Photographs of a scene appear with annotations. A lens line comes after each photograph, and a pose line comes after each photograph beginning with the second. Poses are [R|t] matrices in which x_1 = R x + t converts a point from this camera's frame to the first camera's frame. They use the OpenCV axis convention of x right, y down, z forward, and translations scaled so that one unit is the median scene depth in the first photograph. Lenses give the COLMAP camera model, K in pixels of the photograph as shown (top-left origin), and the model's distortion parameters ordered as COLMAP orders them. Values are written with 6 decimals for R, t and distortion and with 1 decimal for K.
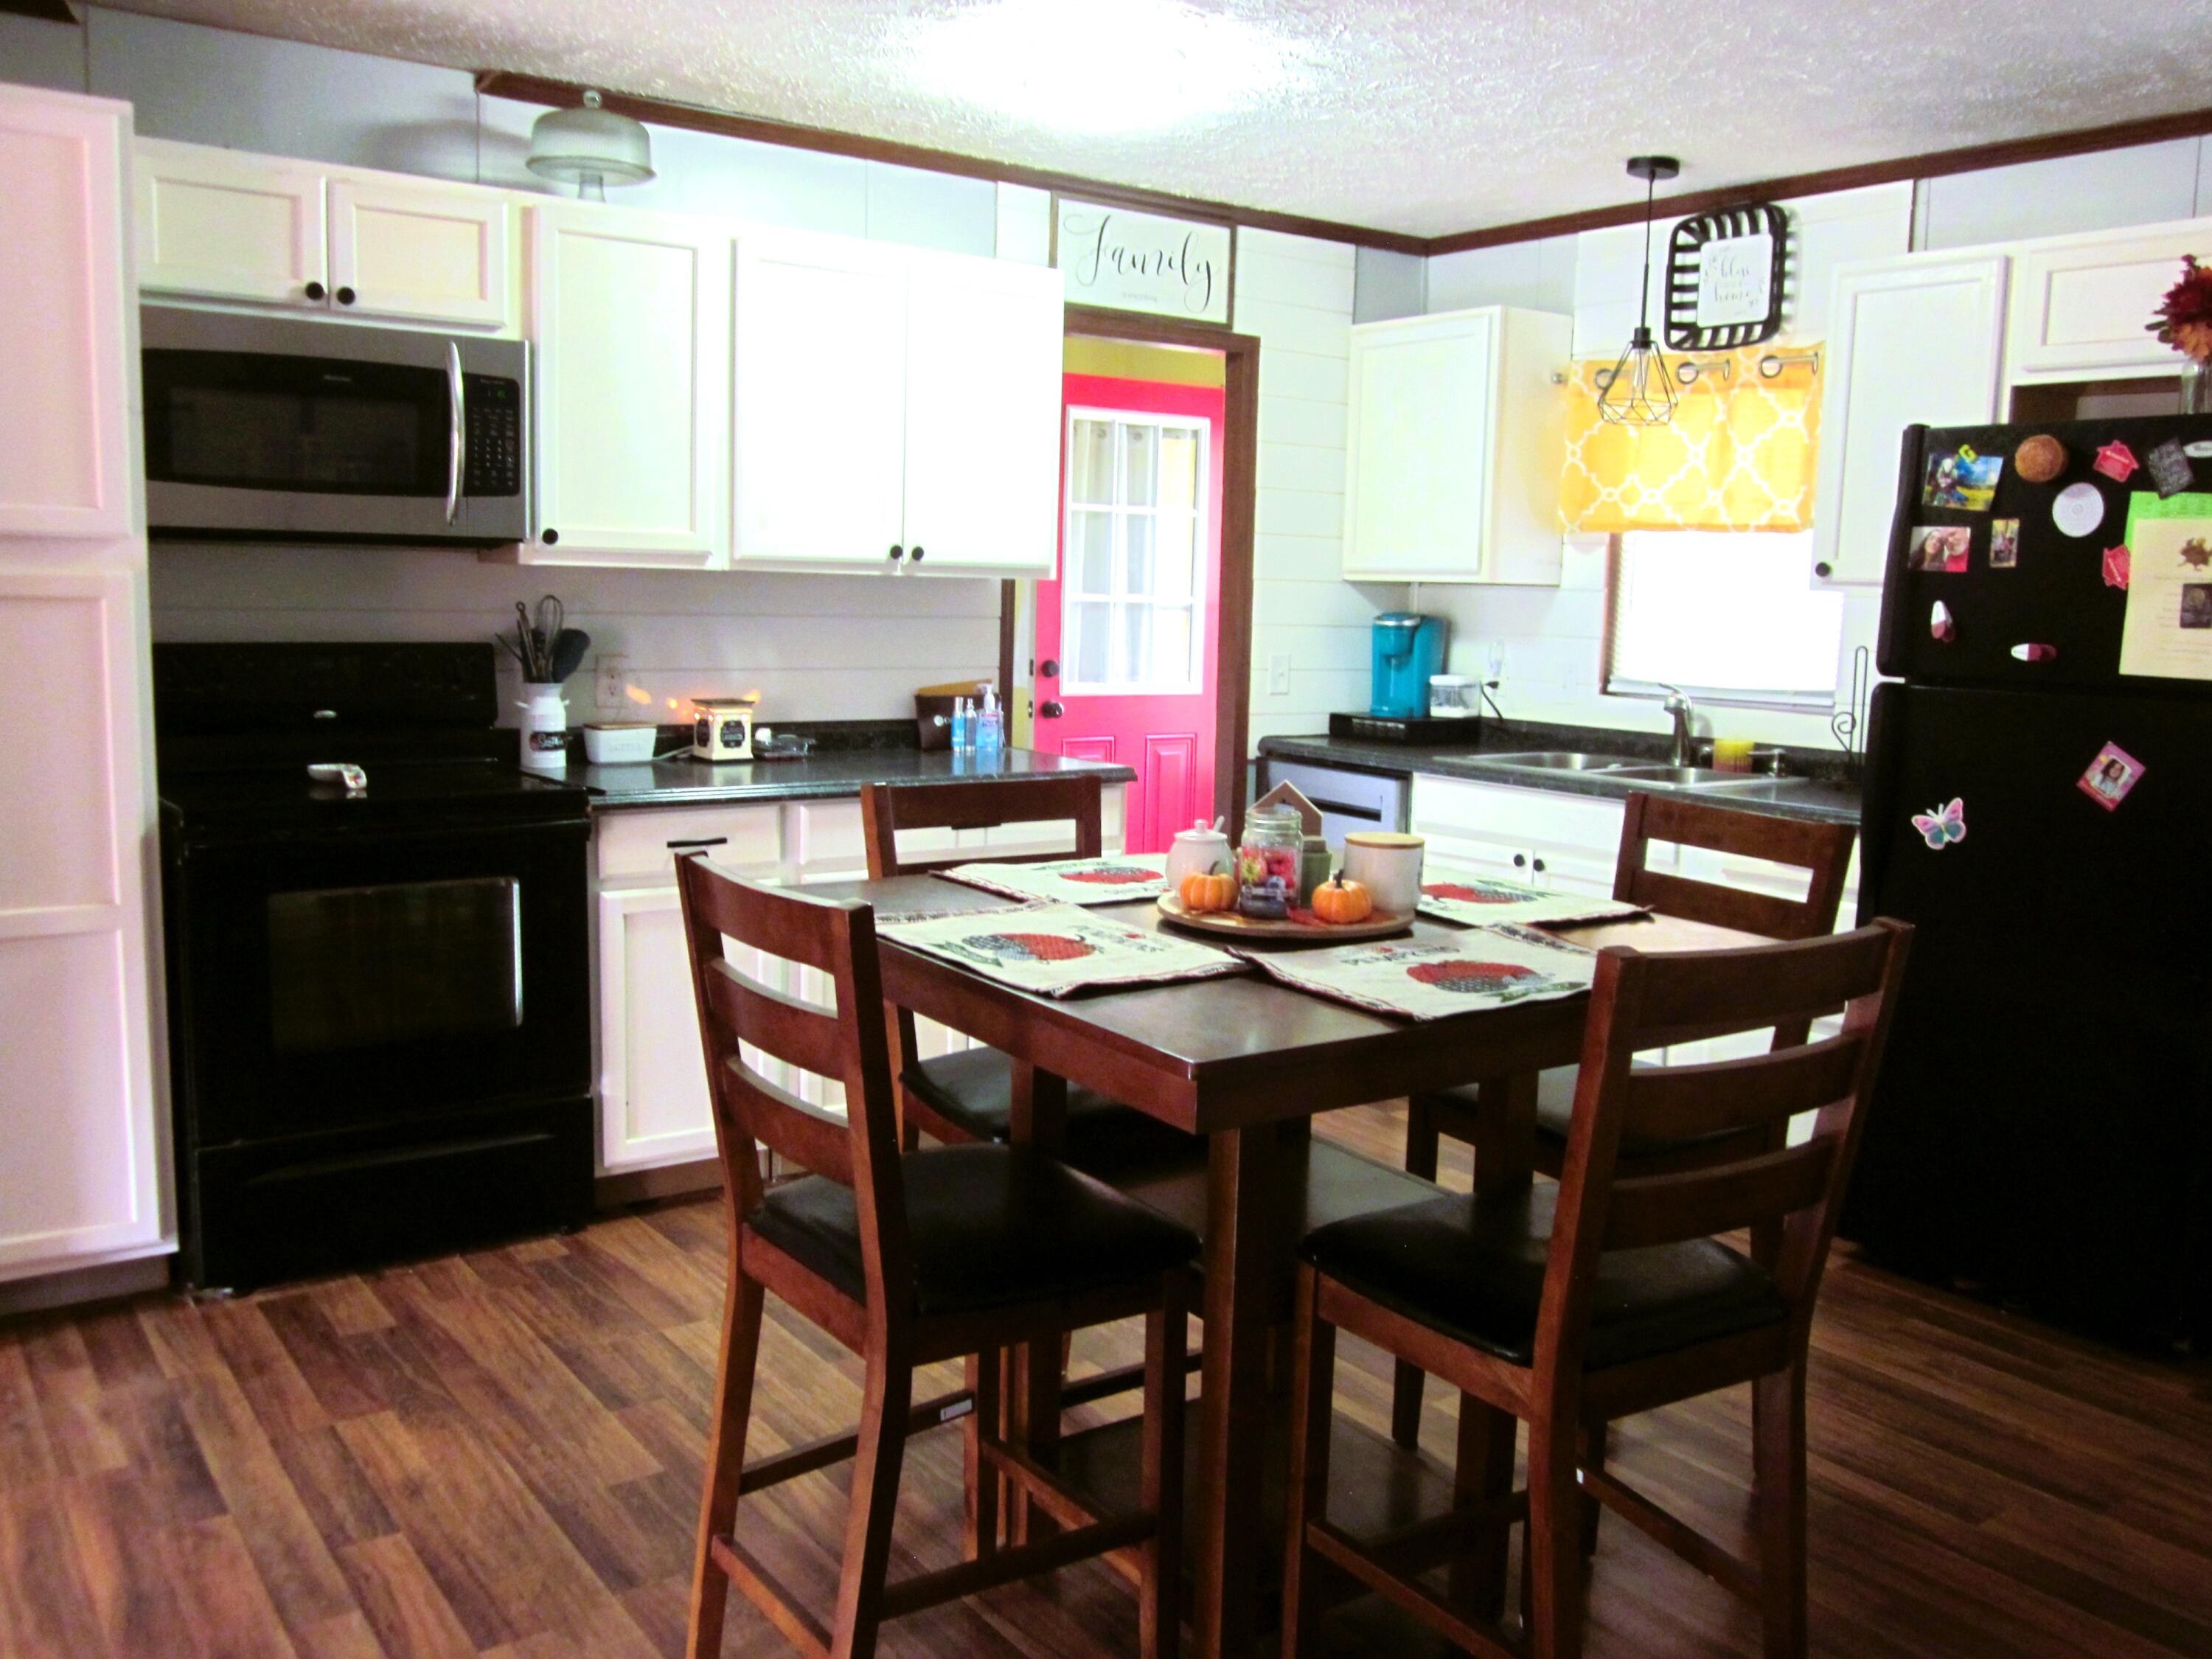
lens RADIAL K [[1817.9, 0, 1097.8], [0, 1817.9, 821.5], [0, 0, 1]] dist [-0.049490, 0.005950]
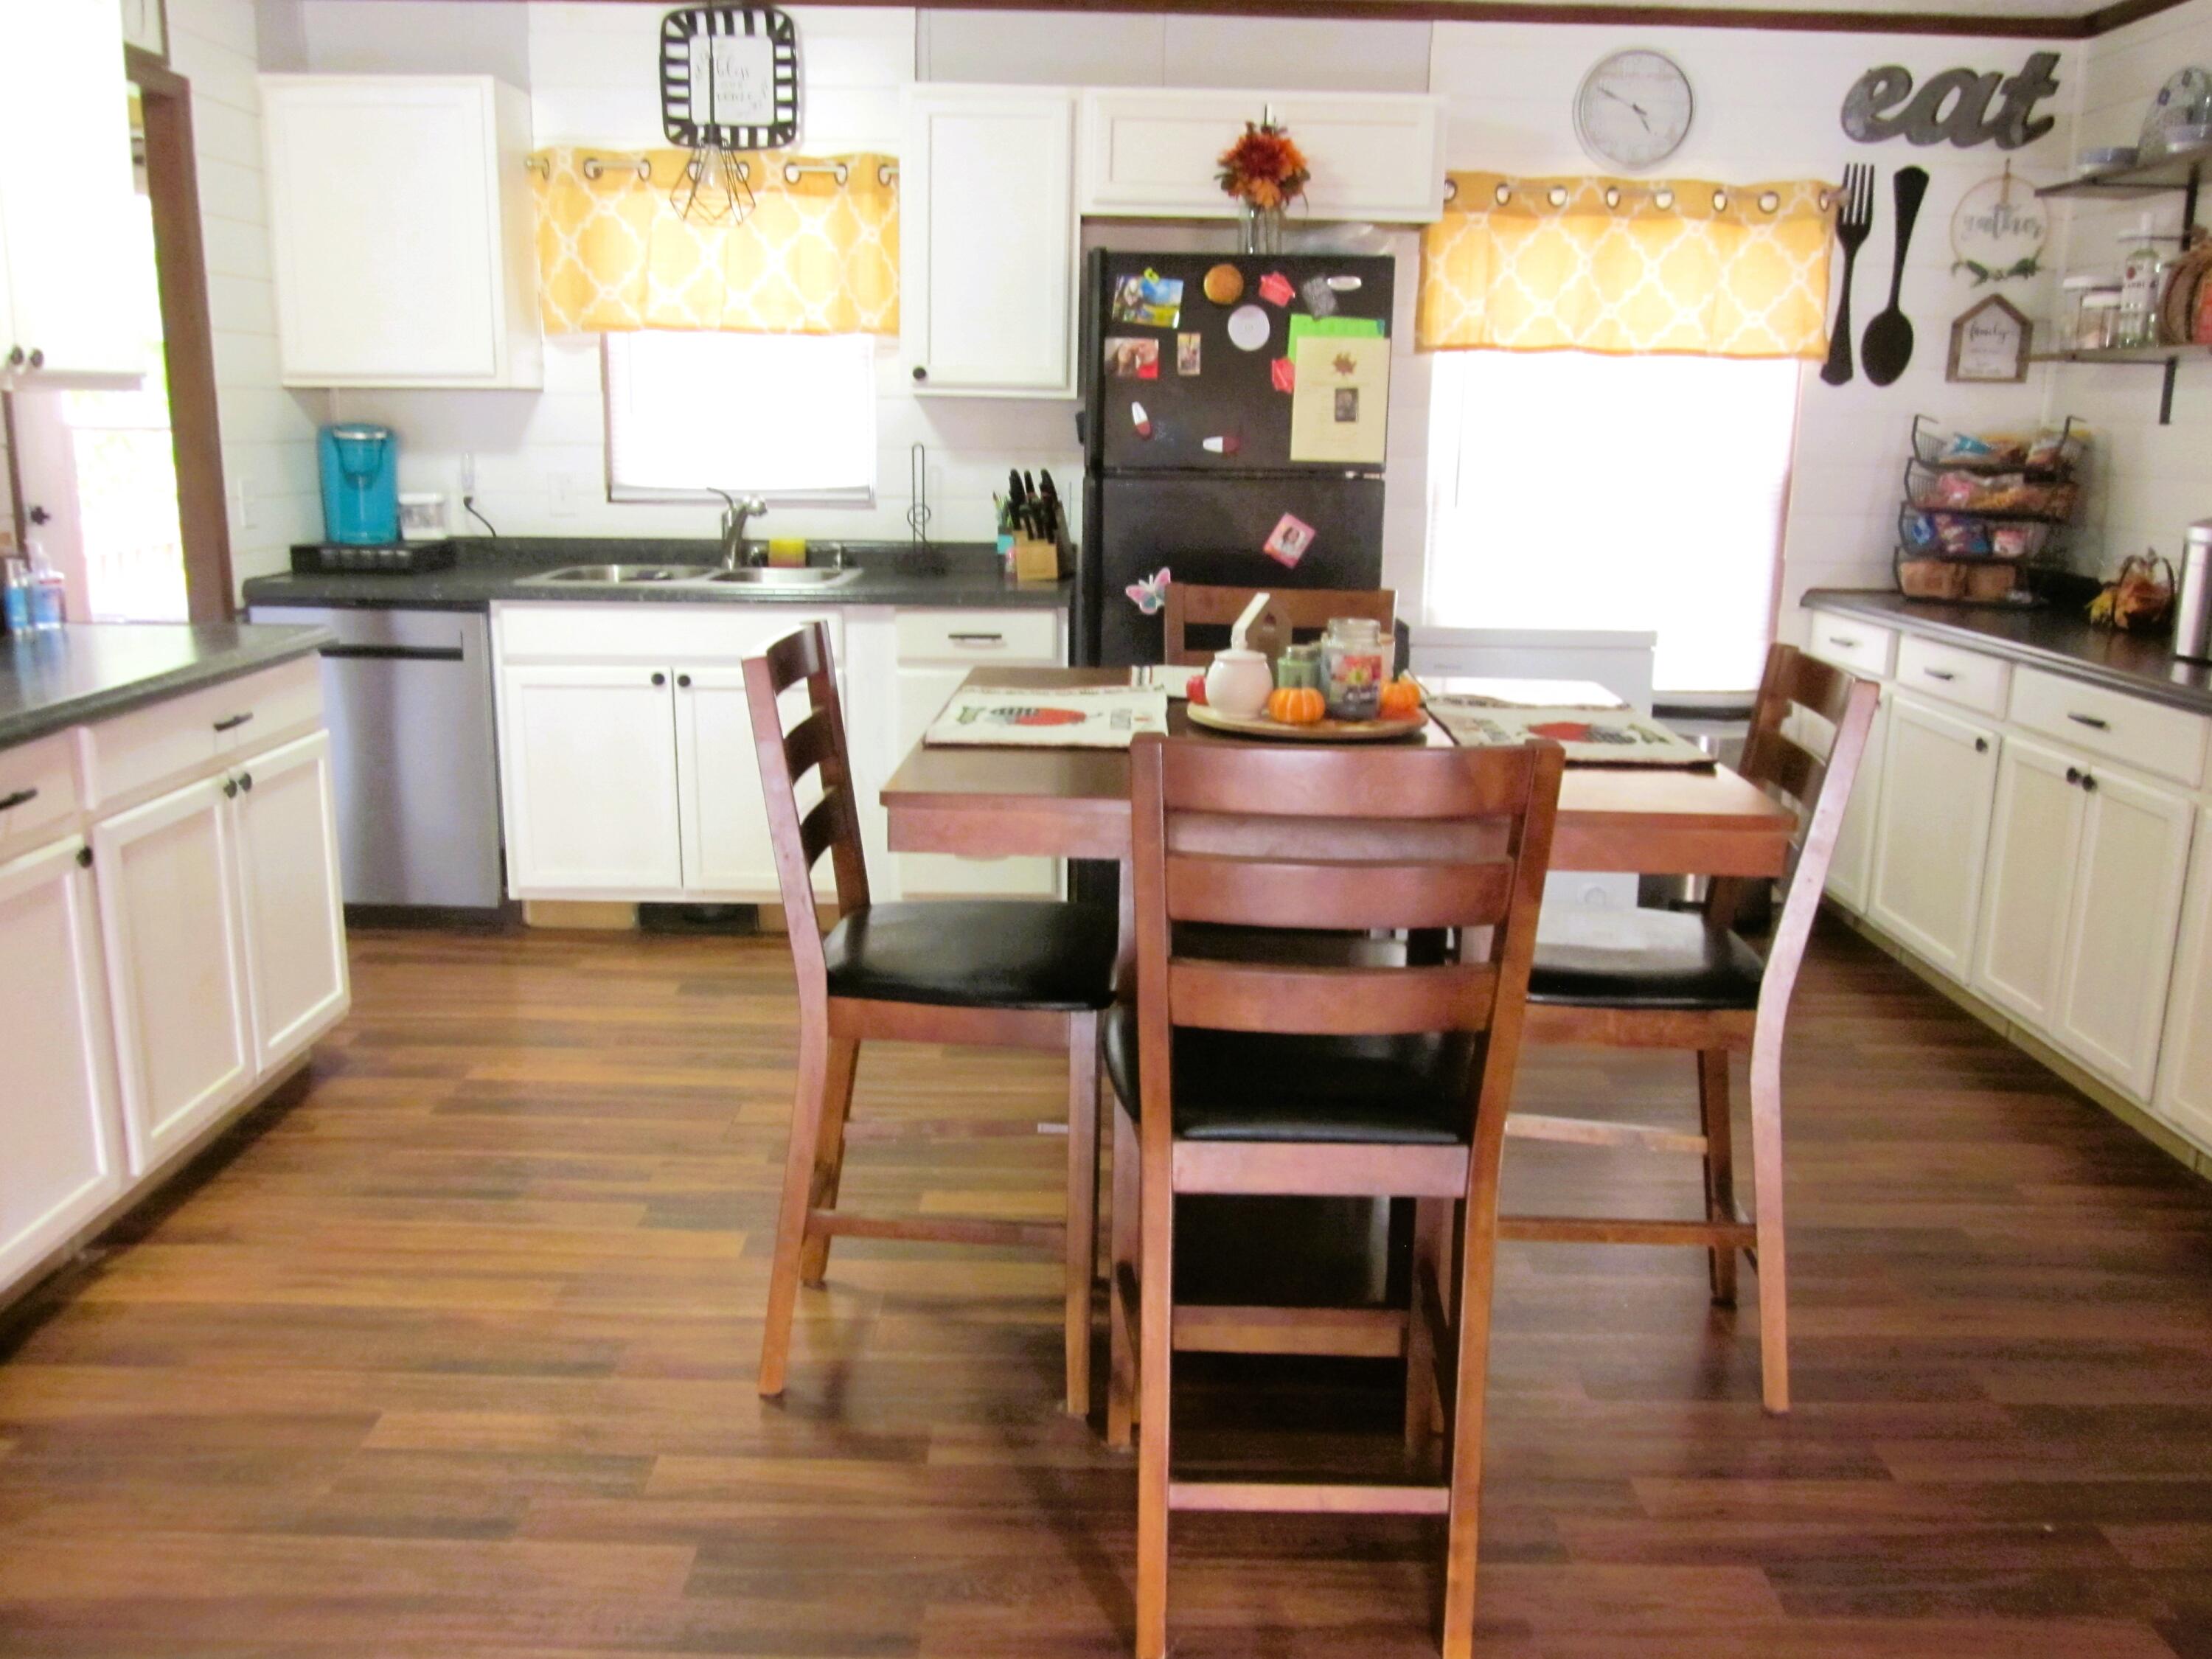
lens RADIAL K [[1817.9, 0, 1107.5], [0, 1817.9, 840.6], [0, 0, 1]] dist [-0.049490, 0.005950]
pose [[0.584761, -0.201438, 0.785797, -0.413190], [0.102808, 0.979270, 0.174529, -0.038999], [-0.804664, -0.021272, 0.593349, 0.230990]]
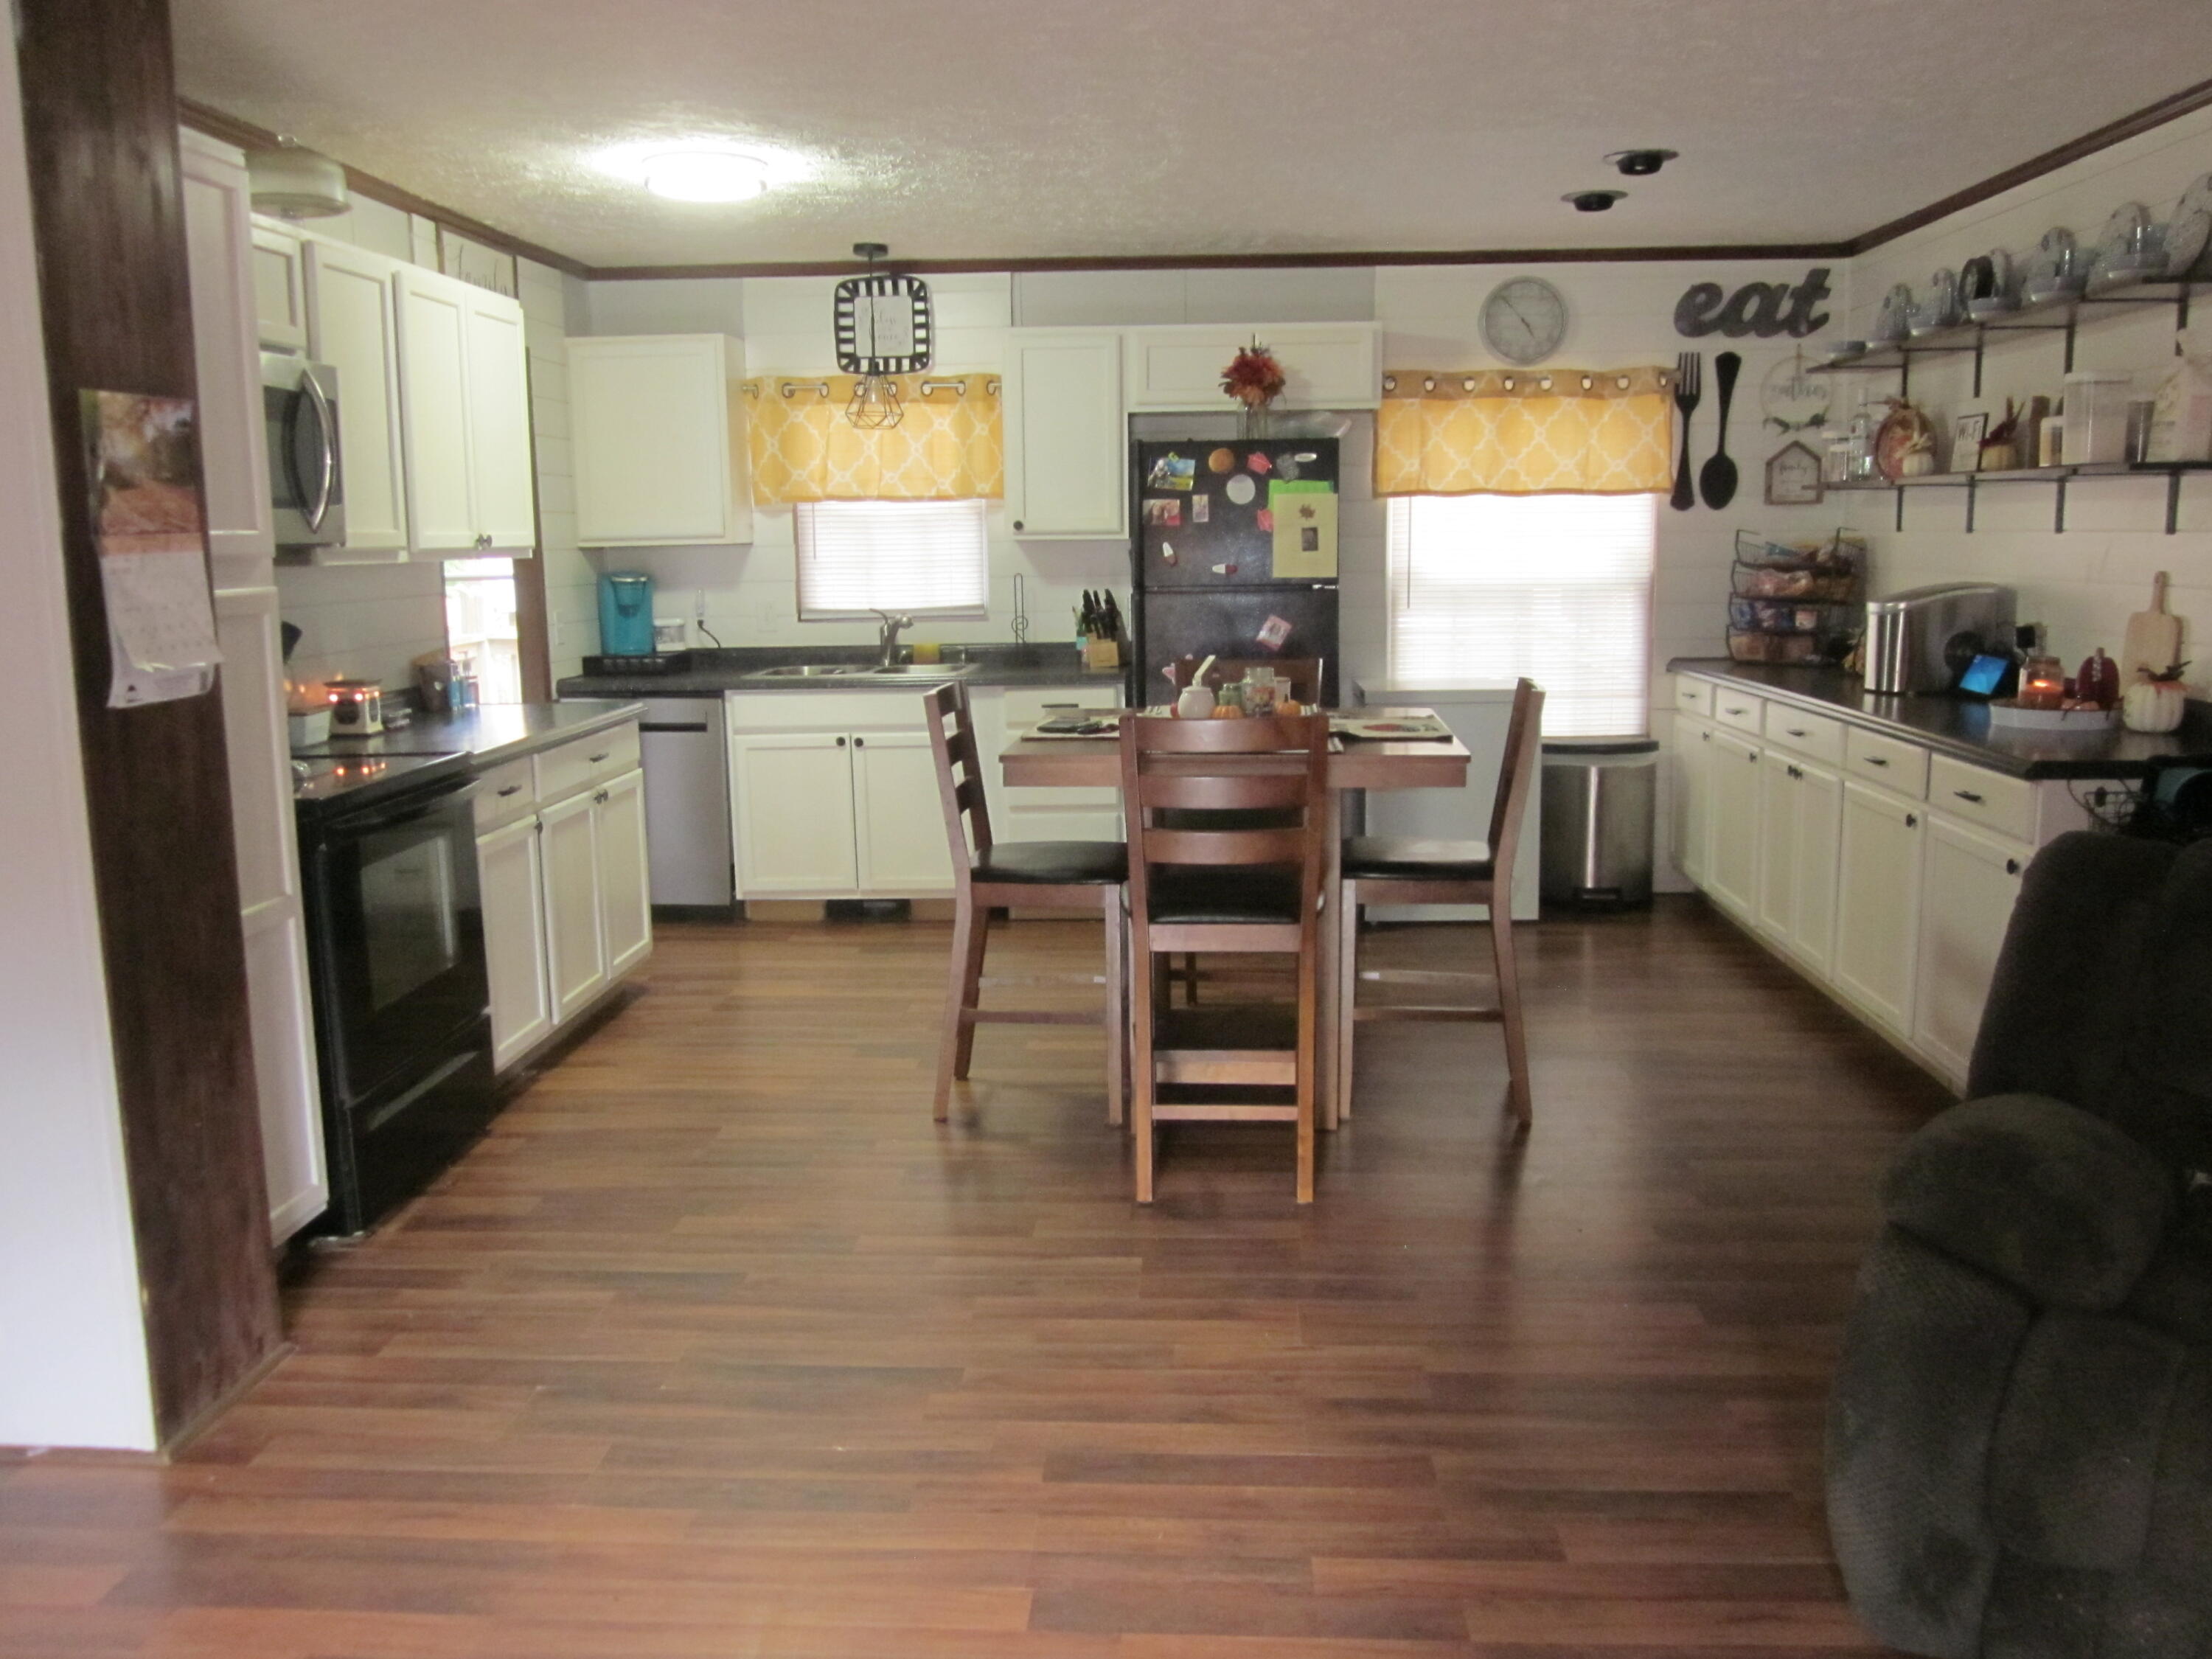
lens RADIAL K [[1817.9, 0, 1104.6], [0, 1817.9, 839.0], [0, 0, 1]] dist [-0.061169, -0.007516]
pose [[0.628572, -0.164209, 0.760219, -0.725717], [0.131736, 0.985813, 0.104014, -0.023582], [-0.766513, 0.034768, 0.641287, -0.051457]]
